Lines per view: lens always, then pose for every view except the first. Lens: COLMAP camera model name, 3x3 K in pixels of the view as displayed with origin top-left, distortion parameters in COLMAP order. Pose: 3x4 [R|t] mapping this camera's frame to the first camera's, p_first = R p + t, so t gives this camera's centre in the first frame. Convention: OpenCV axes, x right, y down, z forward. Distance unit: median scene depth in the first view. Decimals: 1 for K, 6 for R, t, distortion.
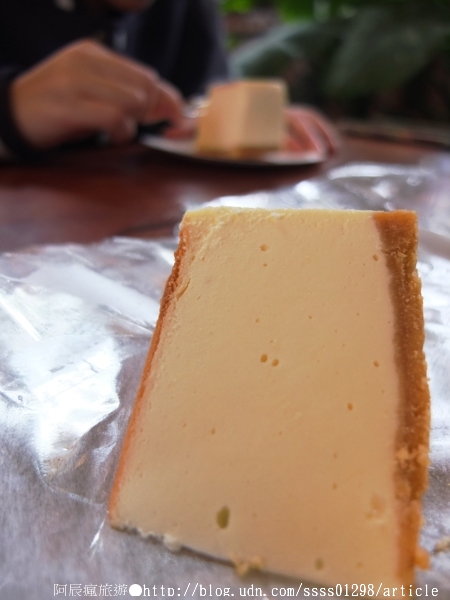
lens RADIAL K [[482.3, 0, 225.0], [0, 482.3, 300.0], [0, 0, 1]] dist [-0.042912, -0.004490]
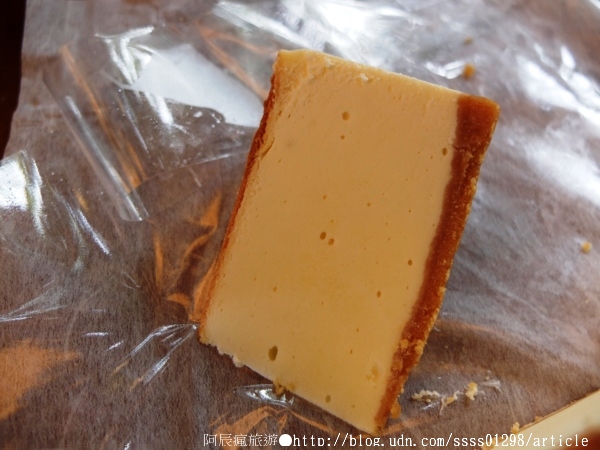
lens RADIAL K [[482.3, 0, 300.0], [0, 482.3, 225.0], [0, 0, 1]] dist [-0.042912, -0.004490]
pose [[0.985523, 0.131358, -0.107187, 0.137265], [-0.056085, 0.849221, 0.525051, -0.487753], [0.159995, -0.511439, 0.844294, -0.015421]]
